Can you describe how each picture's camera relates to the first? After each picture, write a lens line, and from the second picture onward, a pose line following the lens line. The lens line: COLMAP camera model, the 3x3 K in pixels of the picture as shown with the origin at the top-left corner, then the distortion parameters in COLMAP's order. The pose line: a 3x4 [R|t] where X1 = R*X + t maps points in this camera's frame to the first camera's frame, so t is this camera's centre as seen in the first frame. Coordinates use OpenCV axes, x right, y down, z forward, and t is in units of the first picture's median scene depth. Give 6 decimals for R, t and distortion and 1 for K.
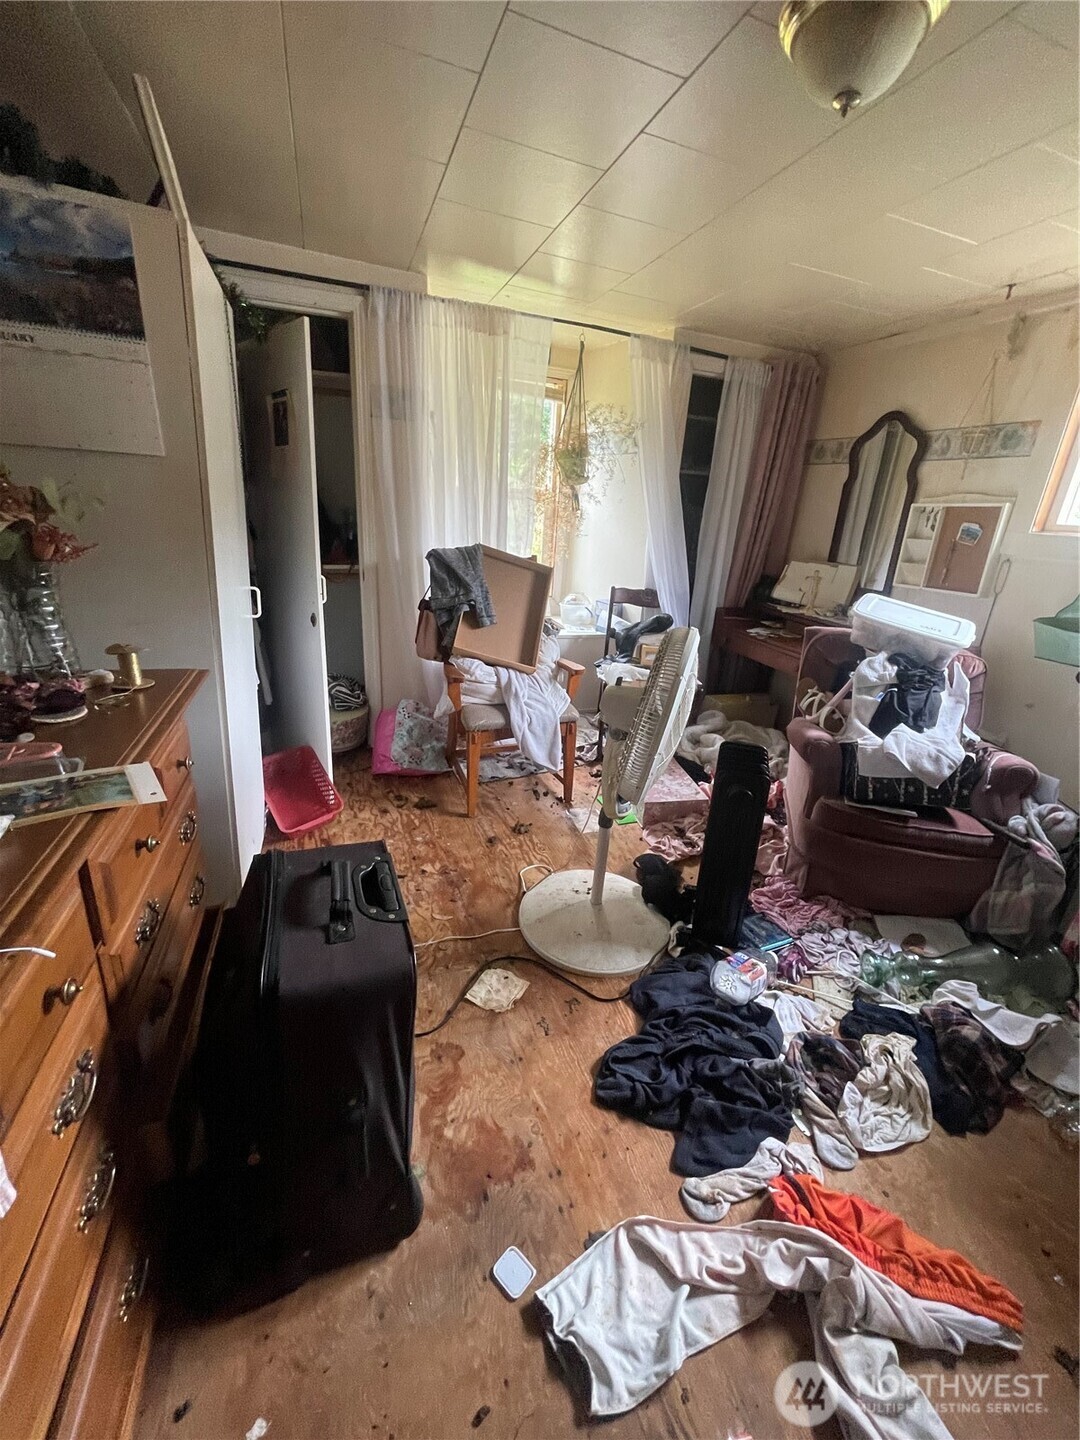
lens RADIAL K [[579.4, 0, 544.1], [0, 579.4, 713.1], [0, 0, 1]] dist [-0.002065, -0.000387]
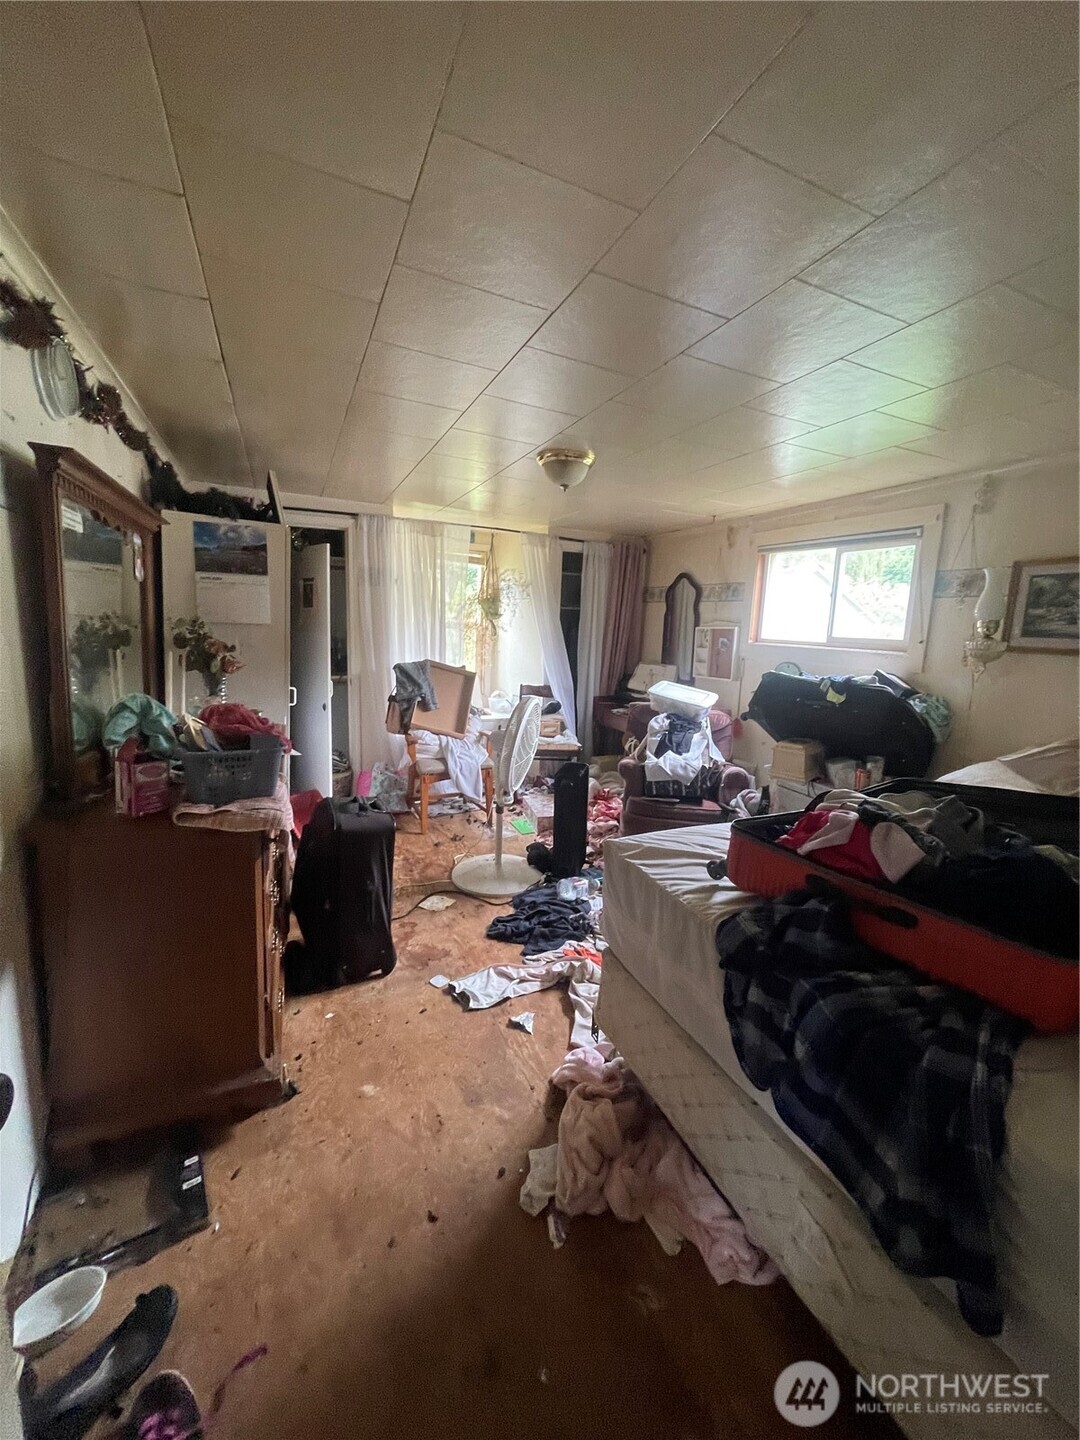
lens RADIAL K [[579.4, 0, 544.1], [0, 579.4, 713.1], [0, 0, 1]] dist [-0.002065, -0.000387]
pose [[0.996880, -0.037491, 0.069458, 0.120074], [0.049636, 0.981979, -0.182357, 0.206186], [-0.061369, 0.185235, 0.980776, -0.716059]]
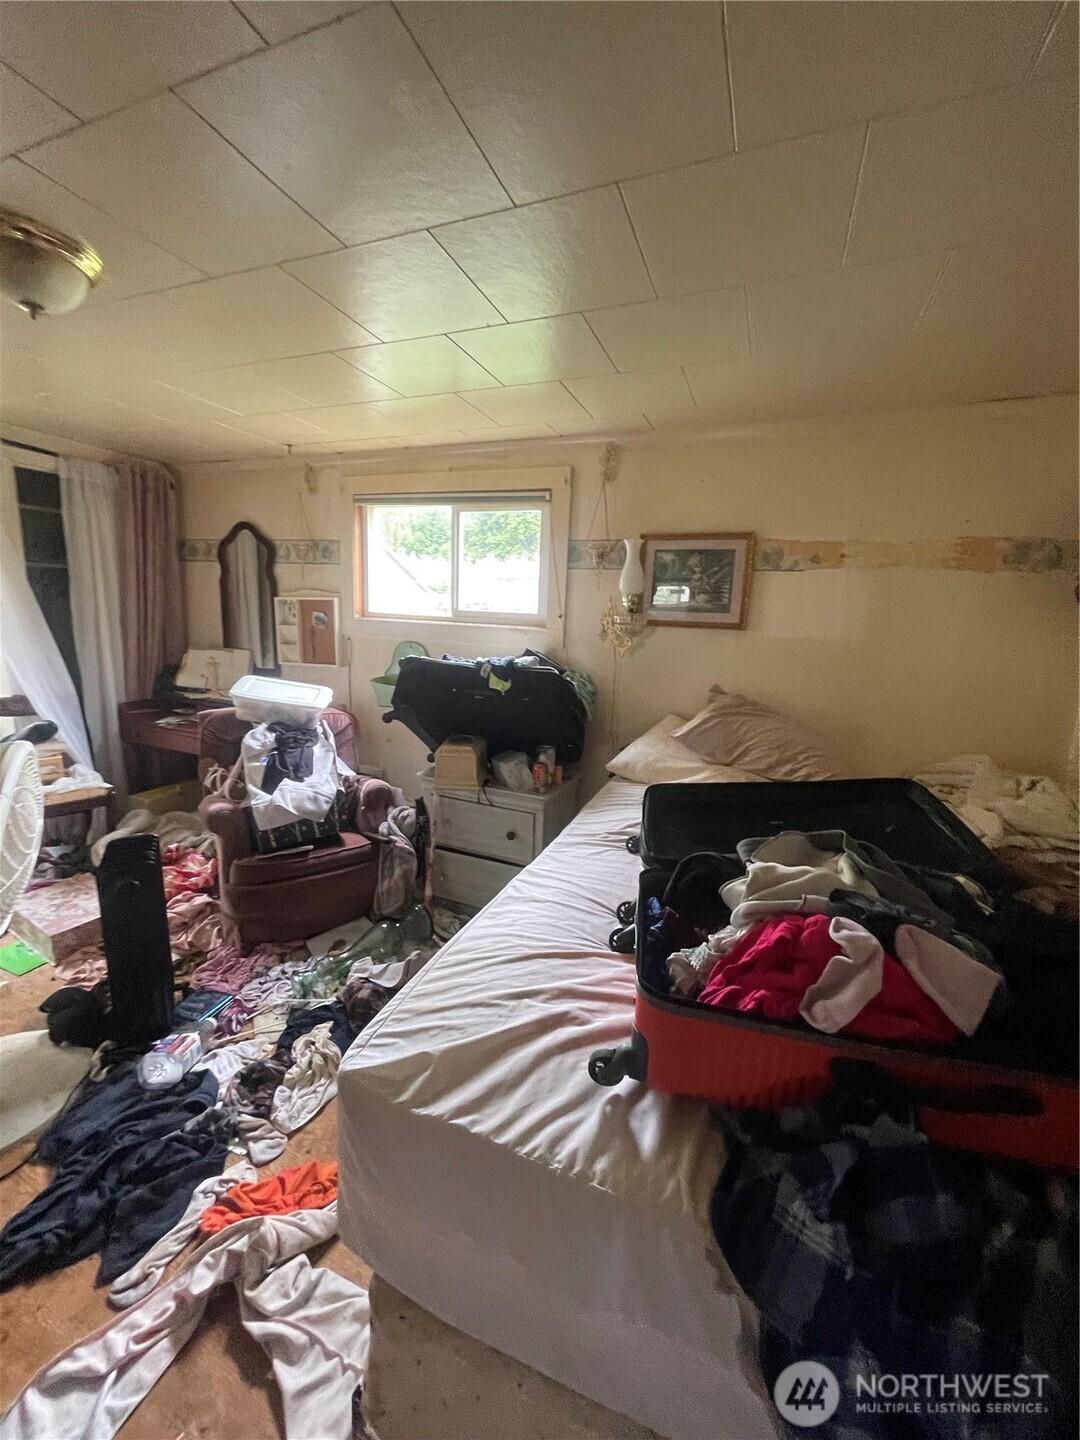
lens RADIAL K [[579.4, 0, 544.1], [0, 579.4, 713.1], [0, 0, 1]] dist [-0.002065, -0.000387]
pose [[0.659041, -0.171952, 0.732187, 0.106048], [0.257288, 0.966324, -0.004646, 0.030510], [-0.706731, 0.191445, 0.681088, -0.241666]]
